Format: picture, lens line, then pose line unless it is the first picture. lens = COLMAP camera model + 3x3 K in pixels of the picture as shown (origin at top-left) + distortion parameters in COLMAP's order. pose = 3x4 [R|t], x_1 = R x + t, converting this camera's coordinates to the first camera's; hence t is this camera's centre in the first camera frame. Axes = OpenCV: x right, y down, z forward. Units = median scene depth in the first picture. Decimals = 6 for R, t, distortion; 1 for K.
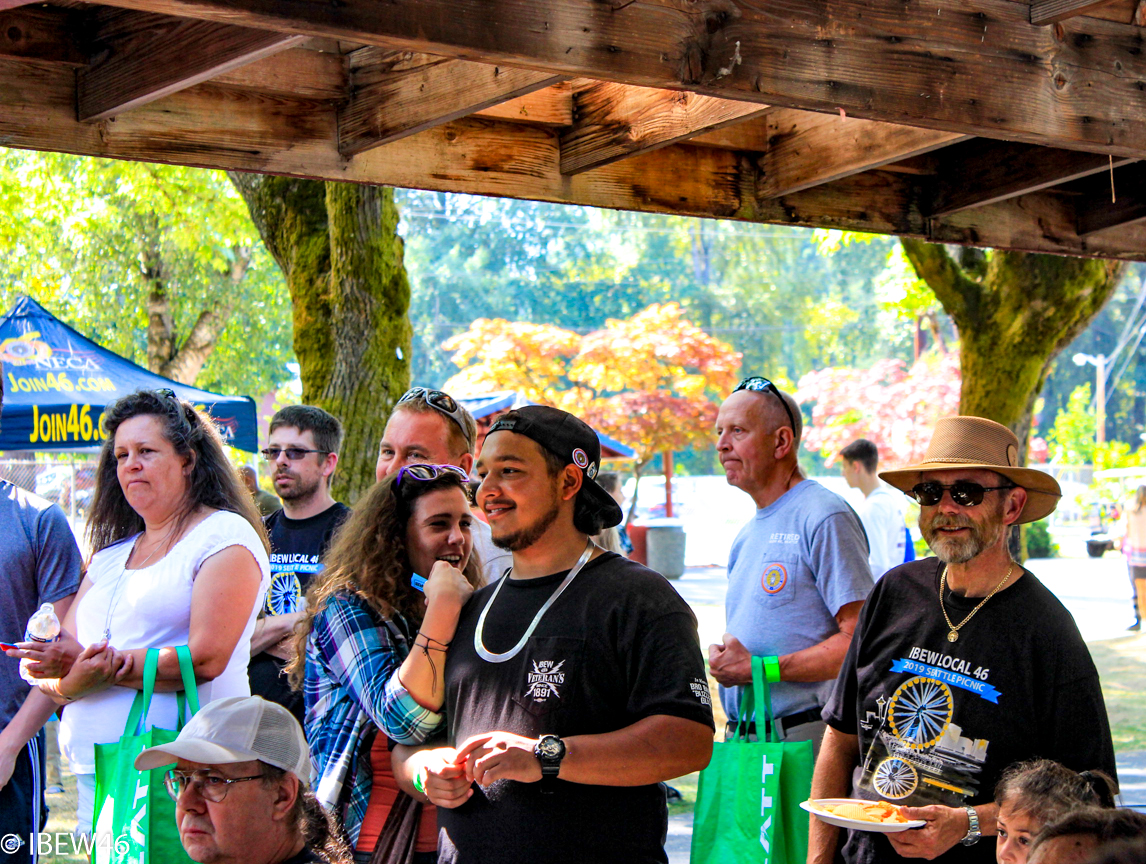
lens RADIAL K [[3080.6, 0, 573.0], [0, 3080.6, 432.0], [0, 0, 1]] dist [-0.019756, 0.221098]
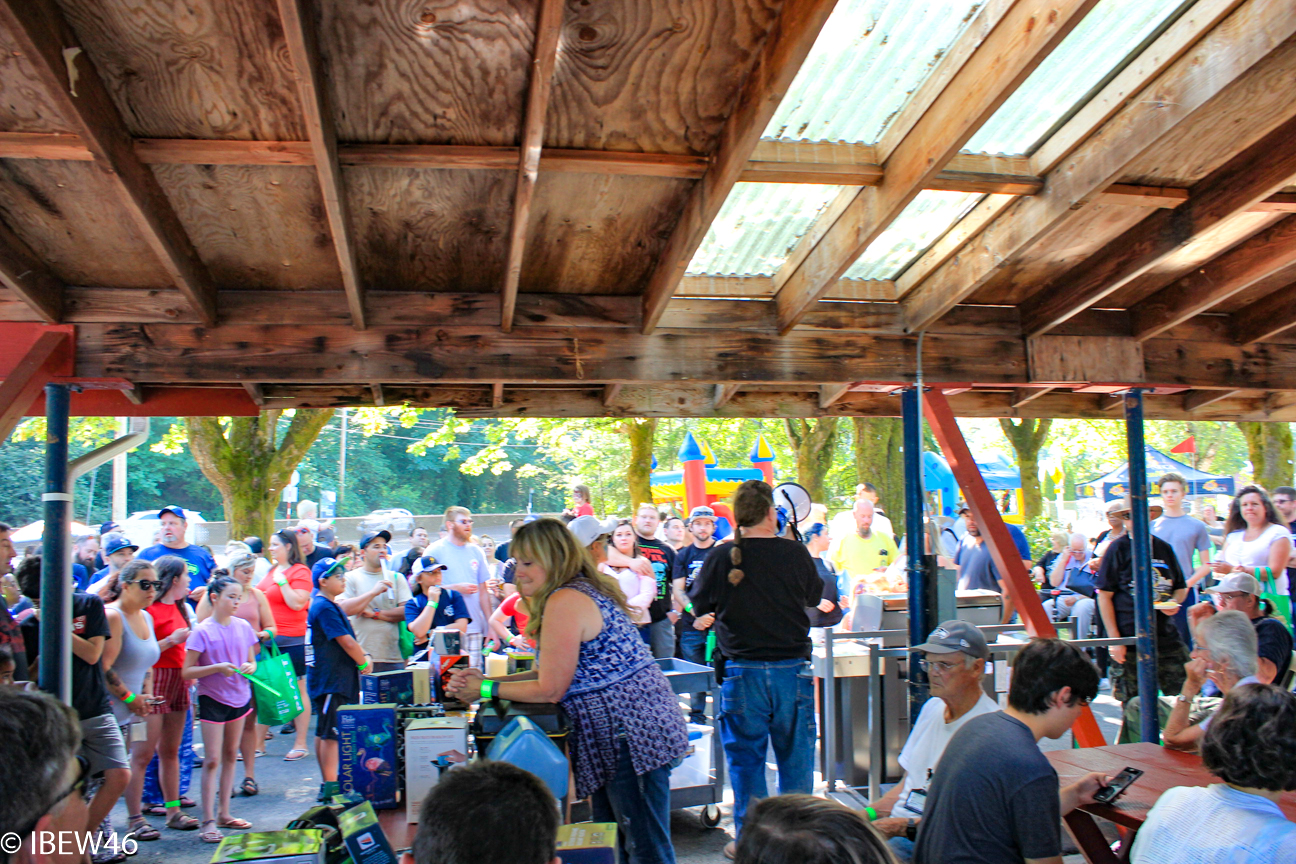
lens RADIAL K [[1071.2, 0, 645.7], [0, 1071.2, 450.6], [0, 0, 1]] dist [-0.170994, 0.150534]
pose [[0.813342, -0.043889, -0.580128, 0.008106], [0.020952, 0.998713, -0.046182, -0.004695], [0.581409, 0.025407, 0.813215, -0.109026]]
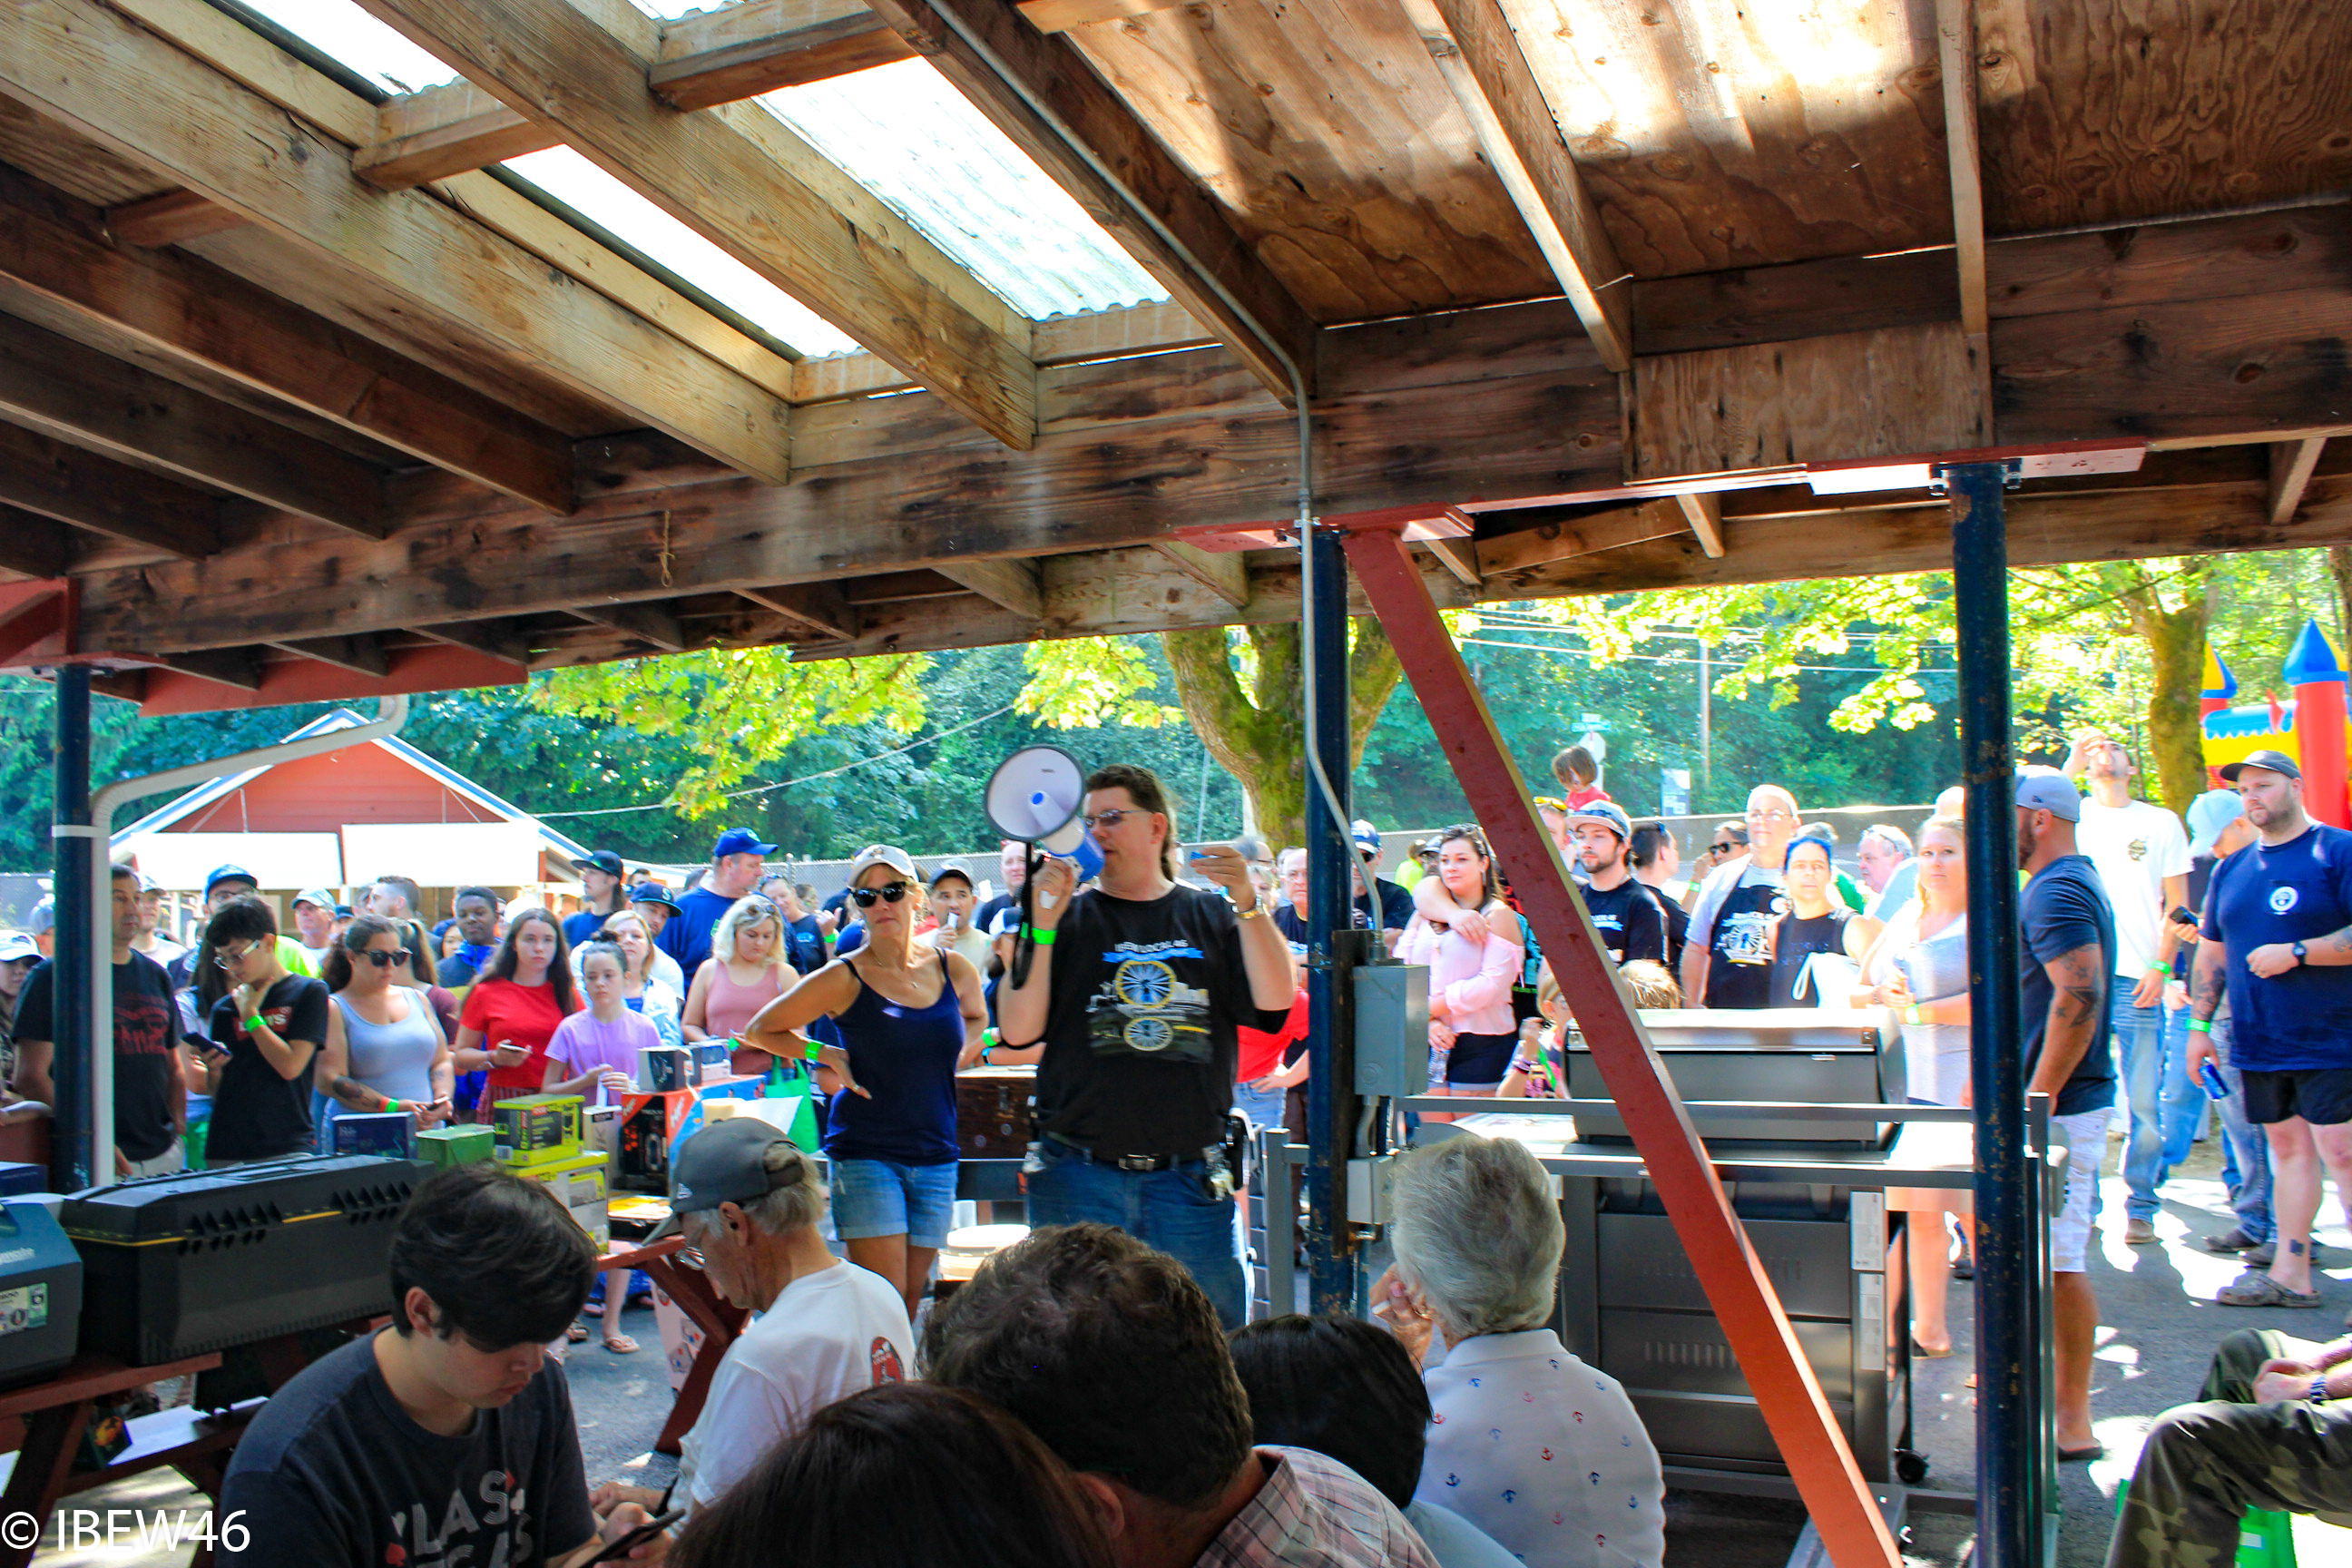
lens RADIAL K [[1944.0, 0, 1171.8], [0, 1944.0, 817.8], [0, 0, 1]] dist [-0.170994, 0.150534]
pose [[0.346610, -0.017617, -0.937844, 0.106490], [0.045647, 0.998956, -0.001895, -0.001097], [0.936898, -0.042153, 0.347052, 0.084388]]
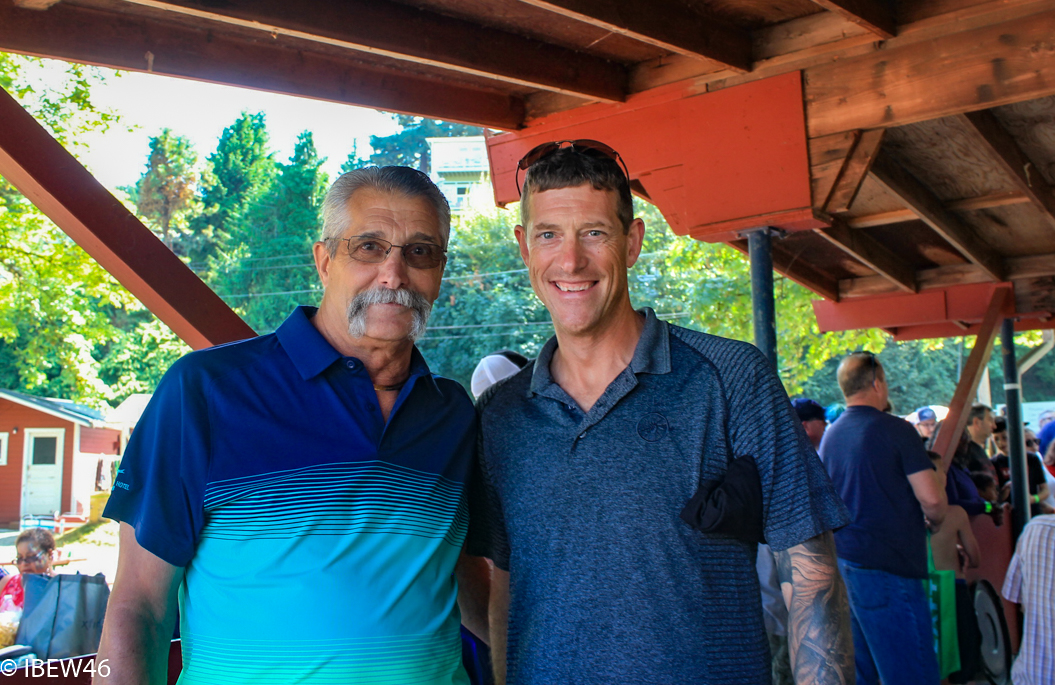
lens RADIAL K [[1049.4, 0, 528.5], [0, 1049.4, 281.7], [0, 0, 1]] dist [-0.098733, -0.004624]
pose [[0.075712, -0.134811, -0.987974, 0.149728], [0.045939, 0.990238, -0.131600, -0.004415], [0.996071, -0.035423, 0.081166, -0.218707]]
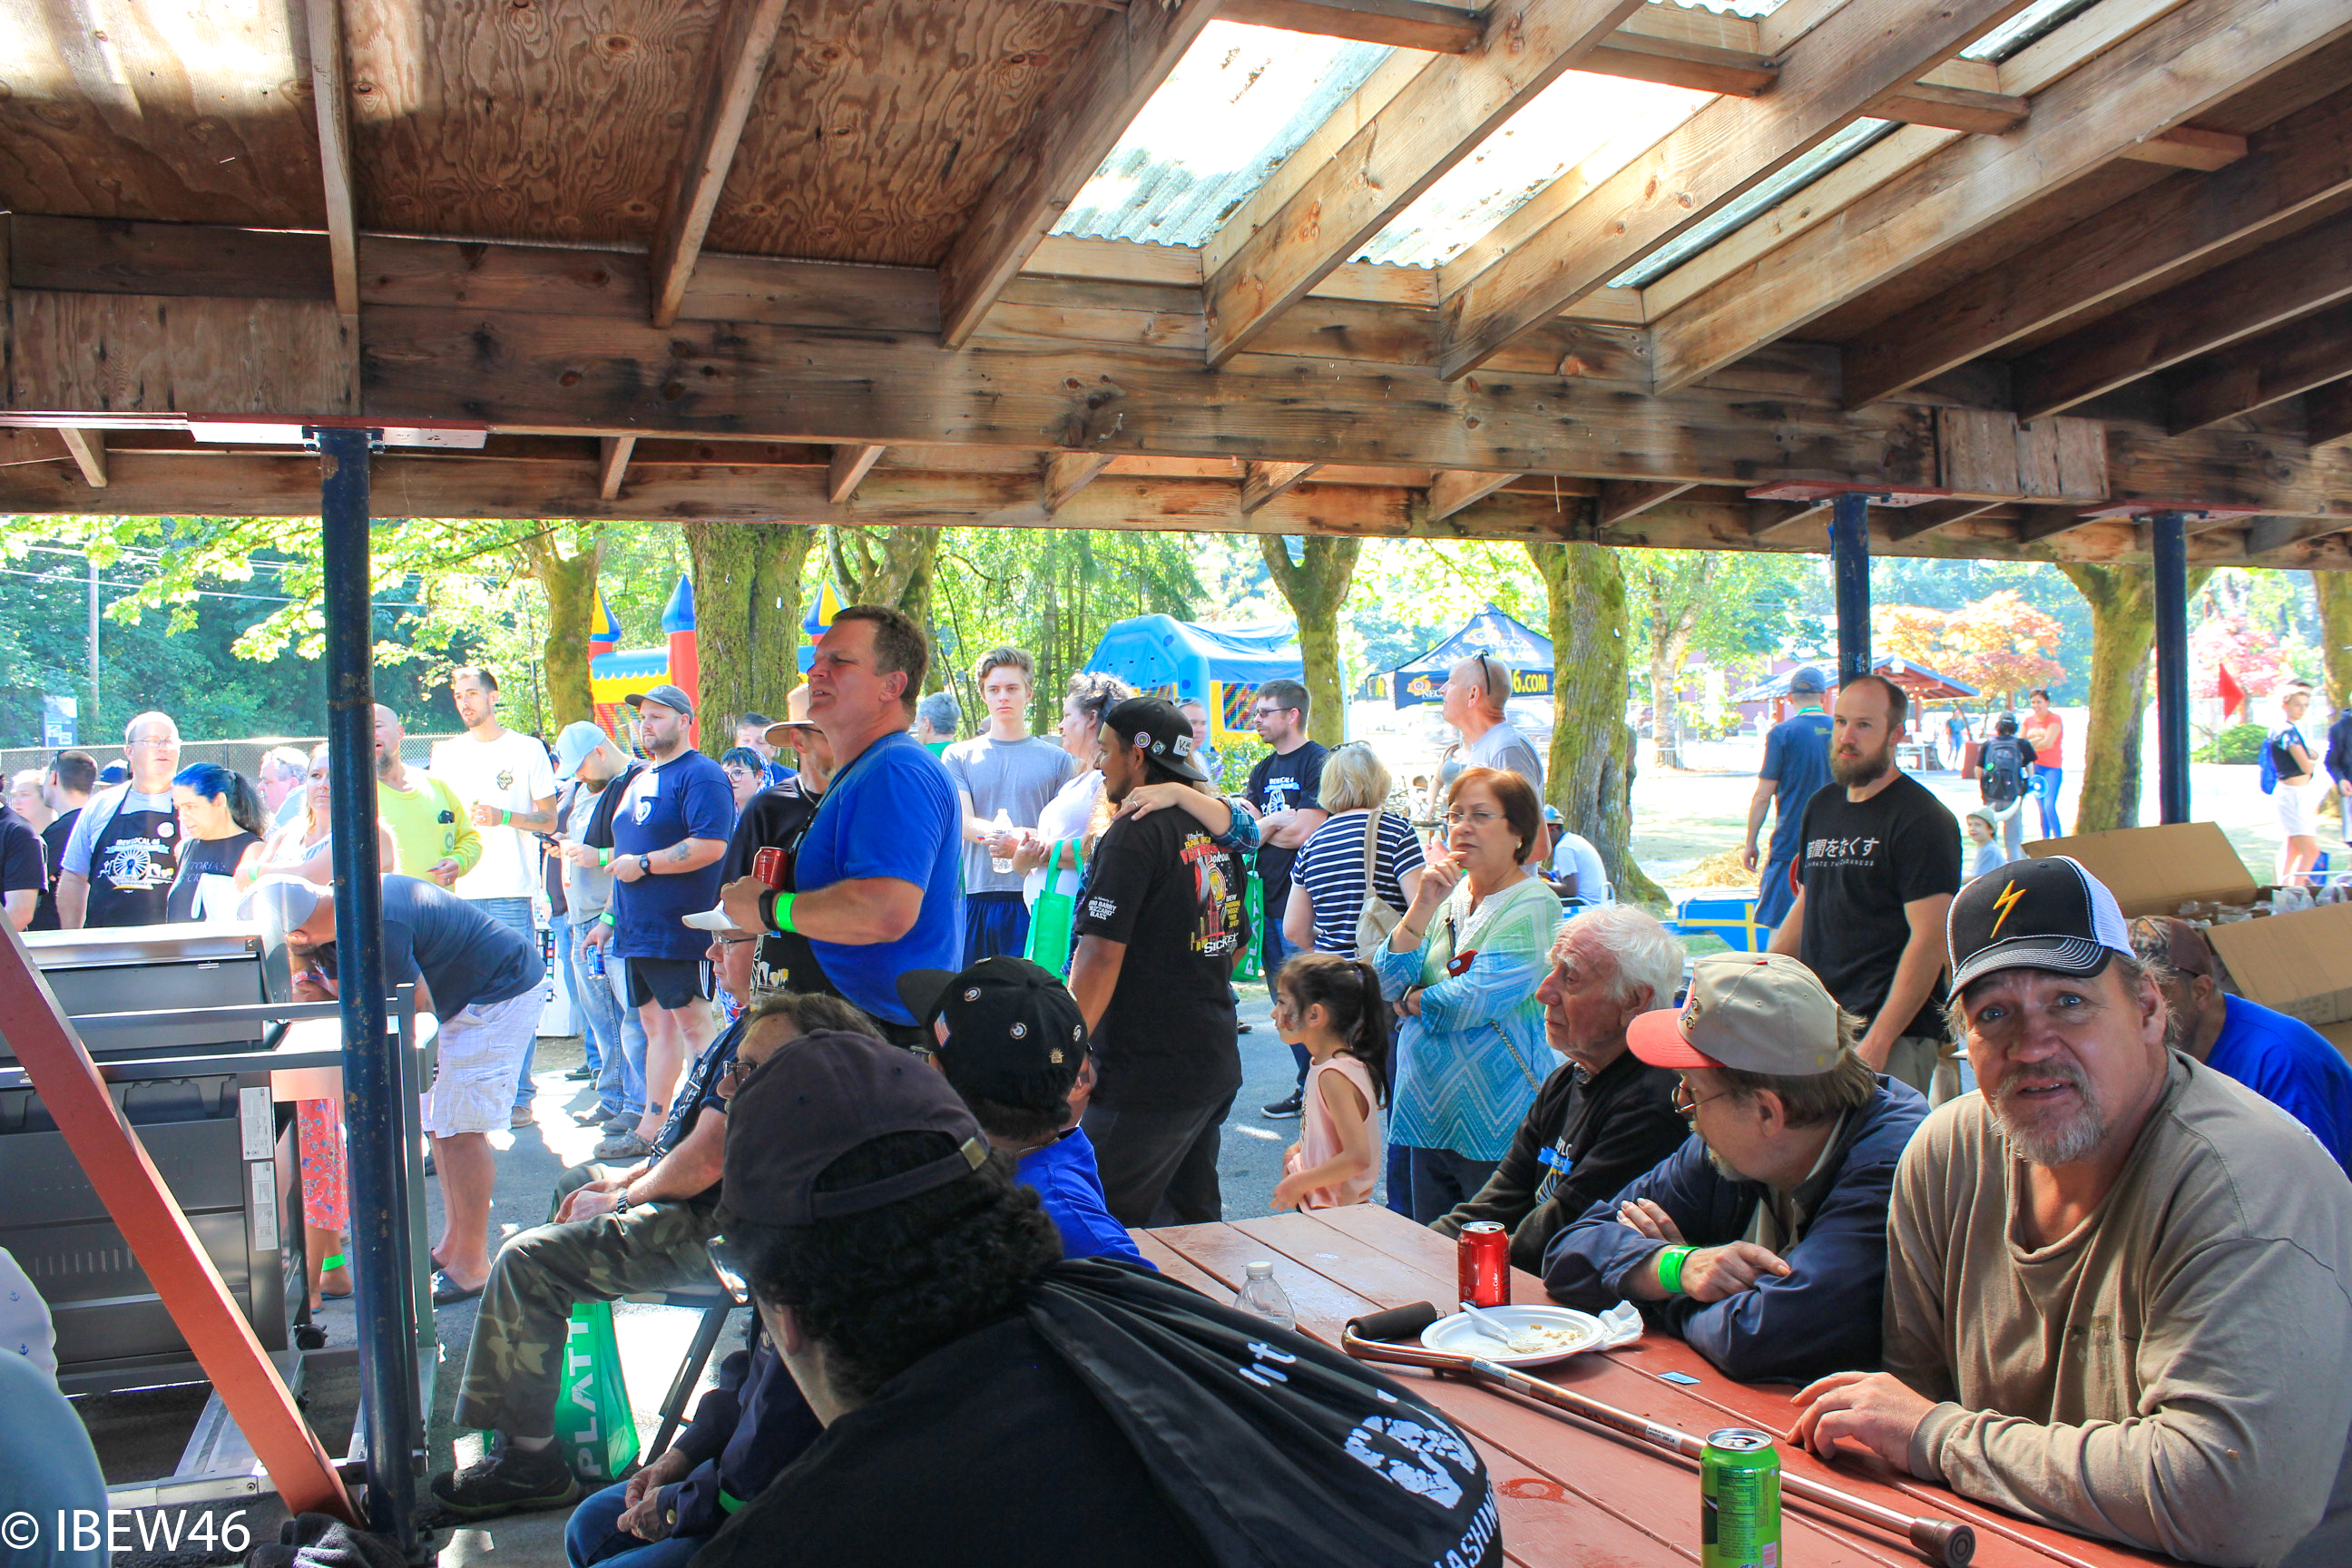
lens RADIAL K [[1944.0, 0, 1171.8], [0, 1944.0, 817.8], [0, 0, 1]] dist [-0.170994, 0.150534]
pose [[0.911836, 0.003062, -0.410544, 0.133196], [0.024904, 0.997718, 0.062755, -0.000104], [0.409799, -0.067446, 0.909679, 0.066726]]
